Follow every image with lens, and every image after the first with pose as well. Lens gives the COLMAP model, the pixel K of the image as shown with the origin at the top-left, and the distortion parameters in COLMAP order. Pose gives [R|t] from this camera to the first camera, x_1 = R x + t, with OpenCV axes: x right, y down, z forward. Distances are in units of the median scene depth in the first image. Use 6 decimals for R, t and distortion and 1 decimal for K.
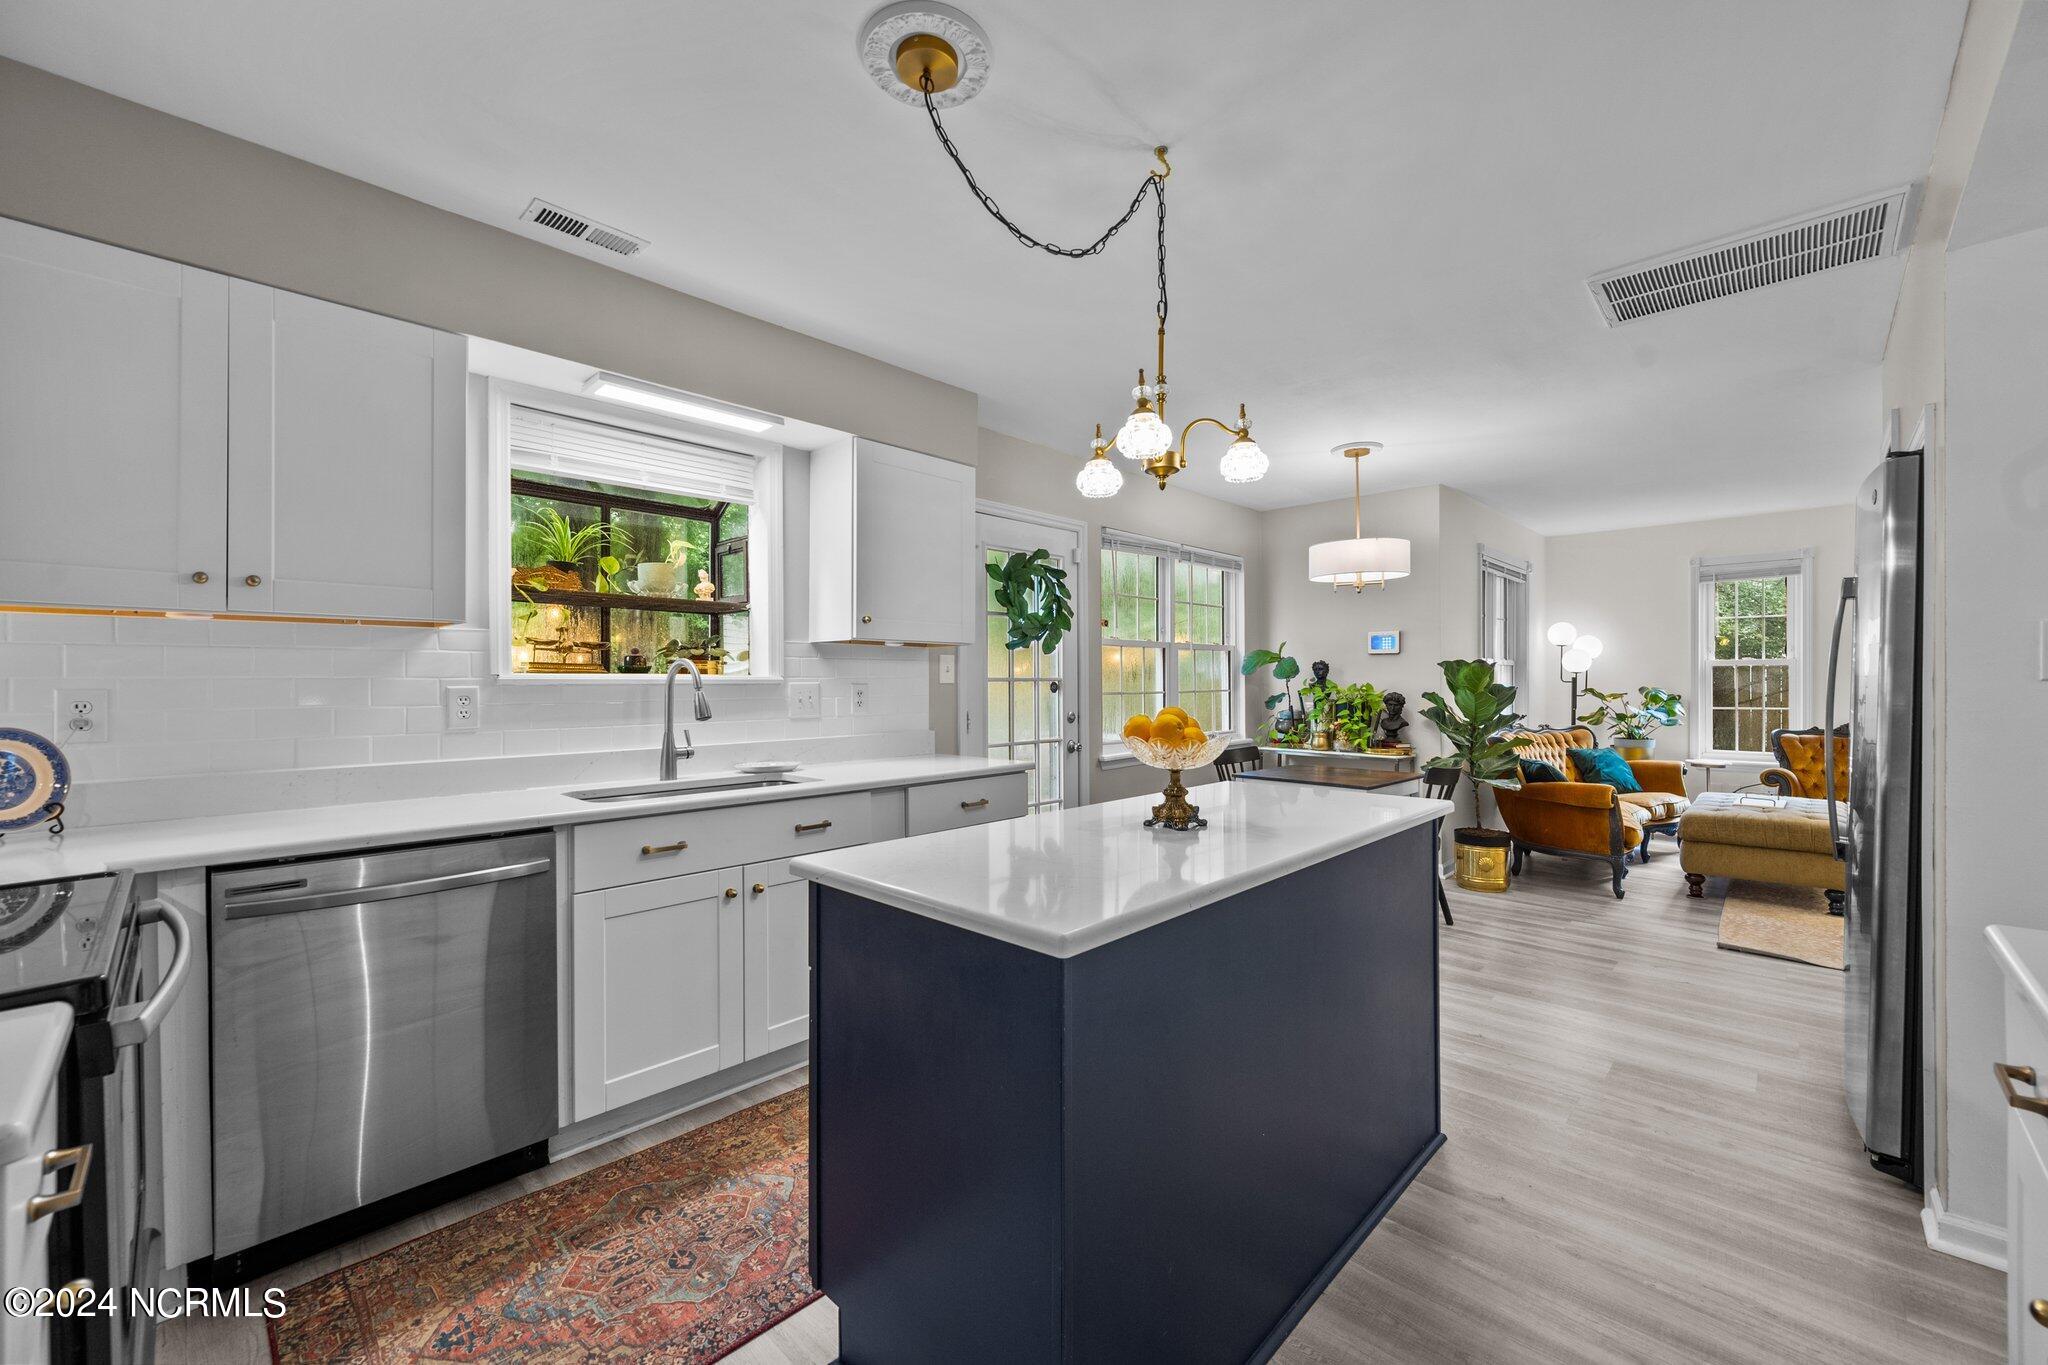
lens RADIAL K [[809.5, 0, 1040.5], [0, 809.5, 686.9], [0, 0, 1]] dist [0.000592, 0.000177]
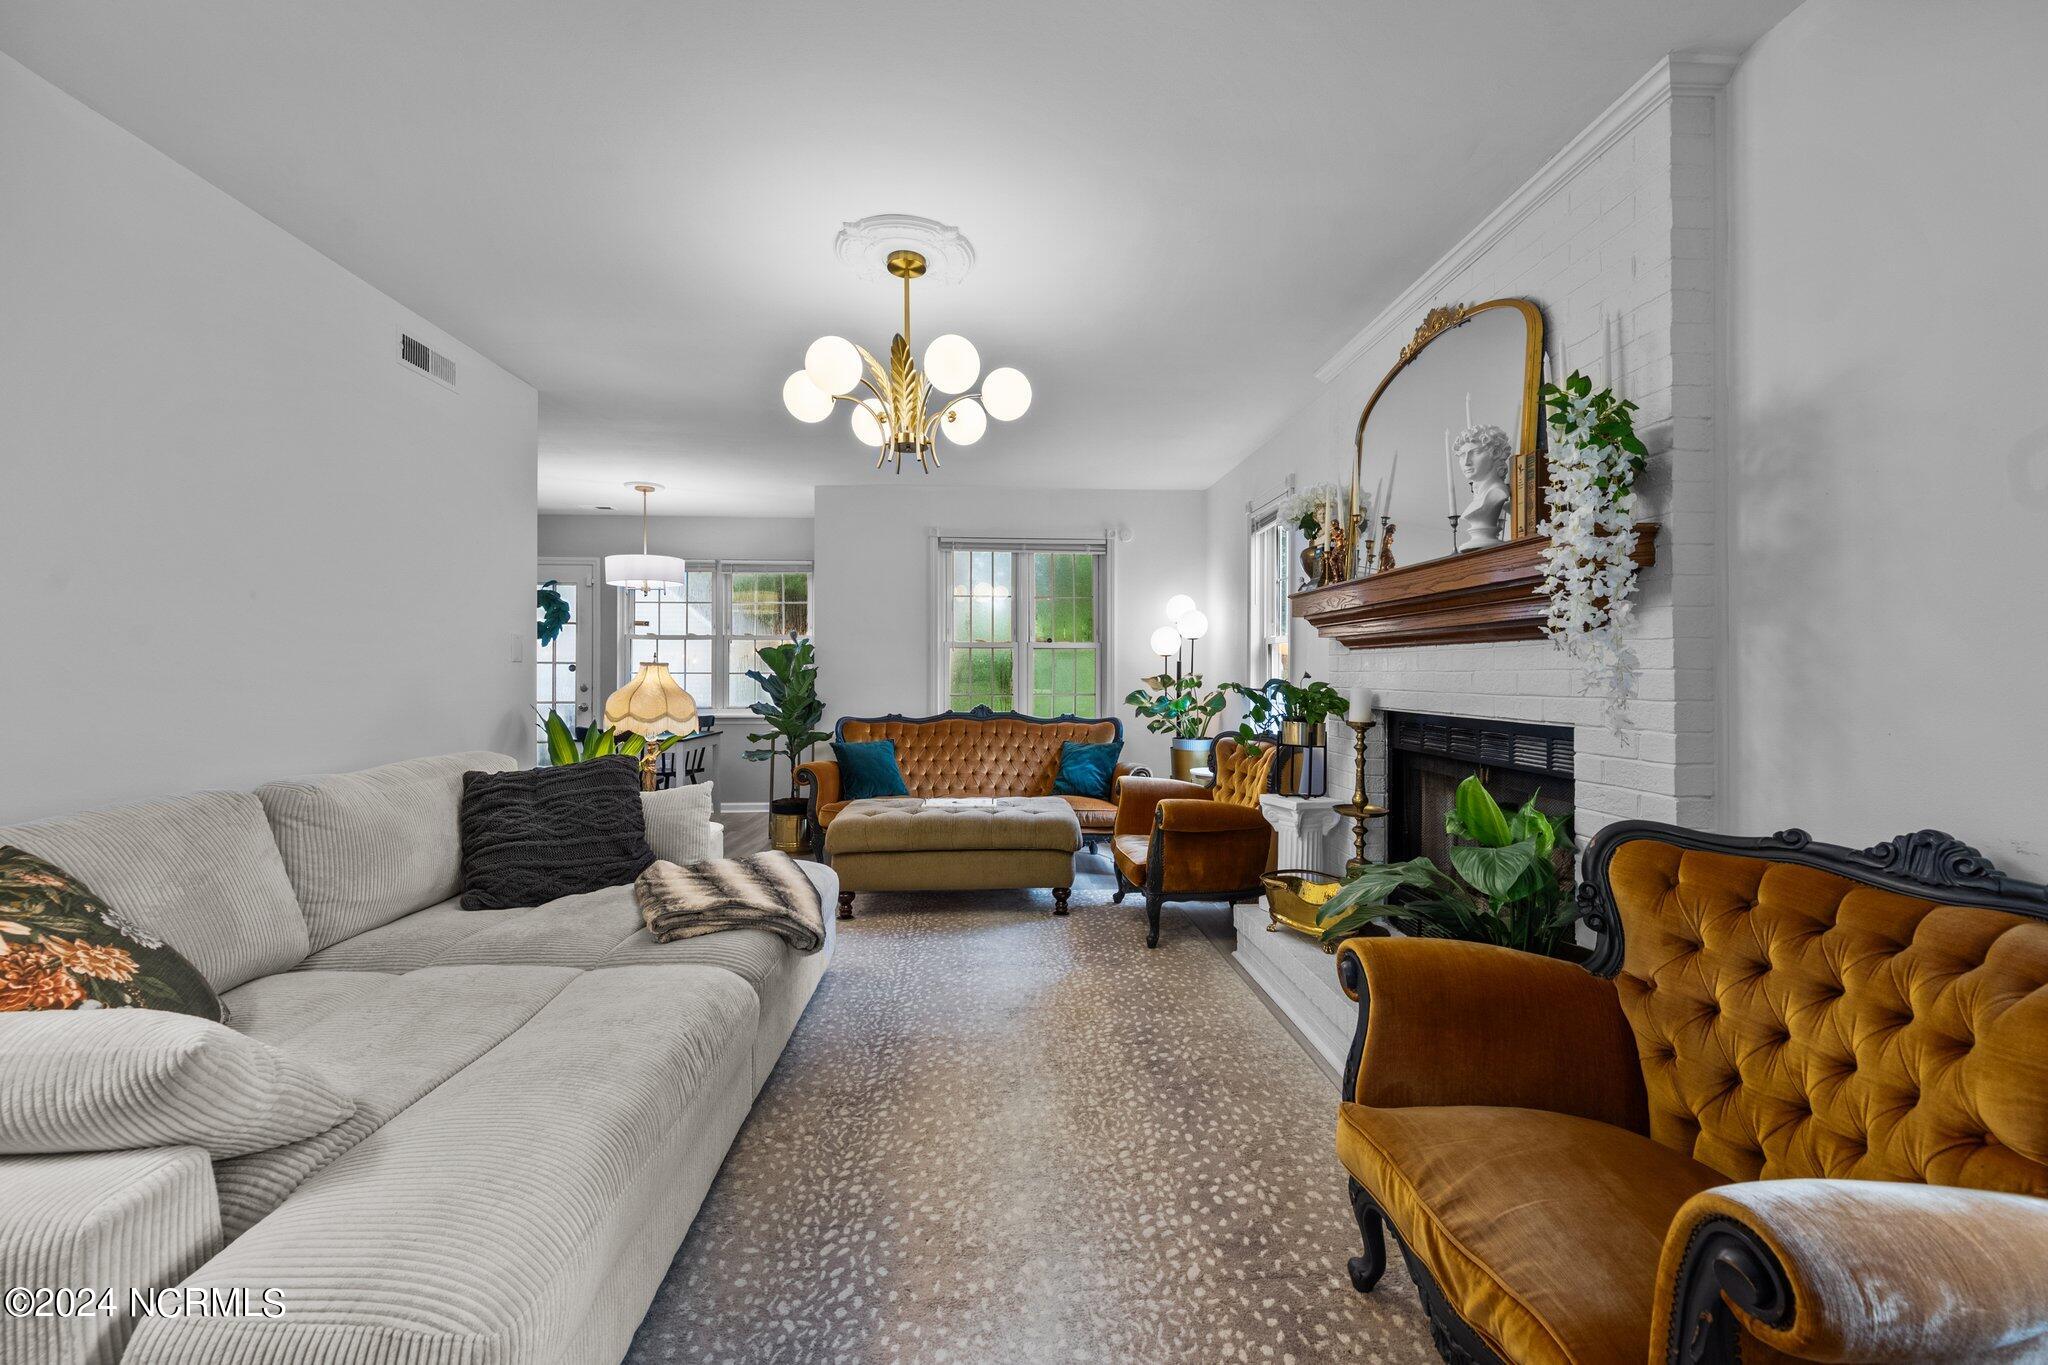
lens RADIAL K [[815.7, 0, 1031.9], [0, 815.7, 673.4], [0, 0, 1]] dist [-0.000466, -0.000108]
pose [[0.732053, 0.005654, -0.681224, 2.514162], [-0.009468, 0.999953, -0.001875, 0.007560], [0.681182, 0.007823, 0.732072, 0.666578]]
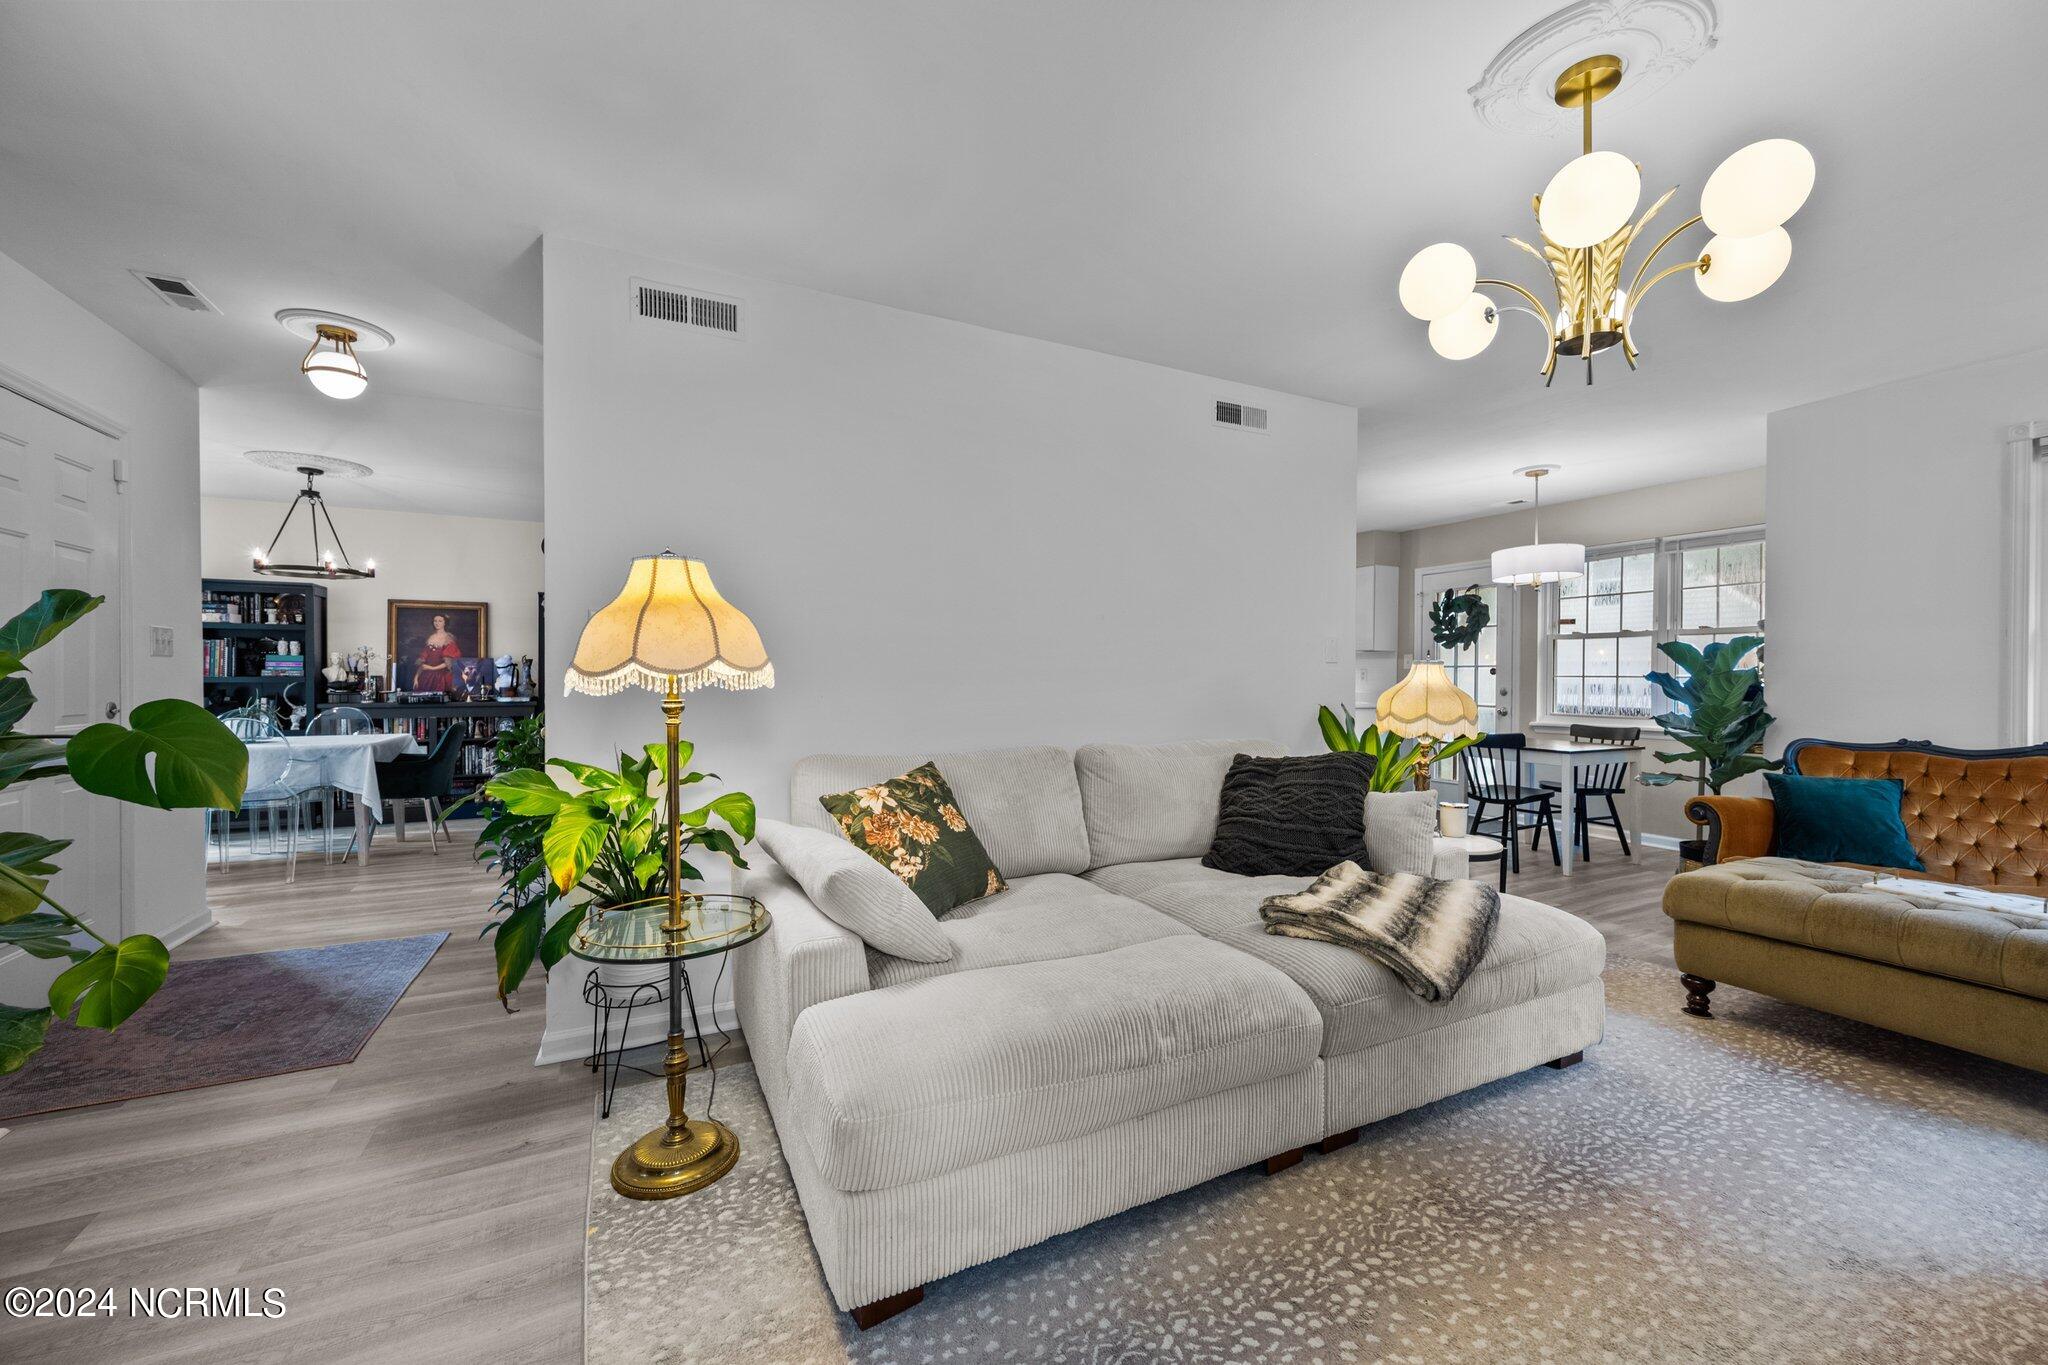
lens RADIAL K [[809.5, 0, 1040.5], [0, 809.5, 686.9], [0, 0, 1]] dist [0.000592, 0.000177]
pose [[-0.333434, 0.013761, -0.942673, 2.535234], [-0.011132, 0.999766, 0.018532, 0.015668], [0.942708, 0.016673, -0.333203, 1.028641]]
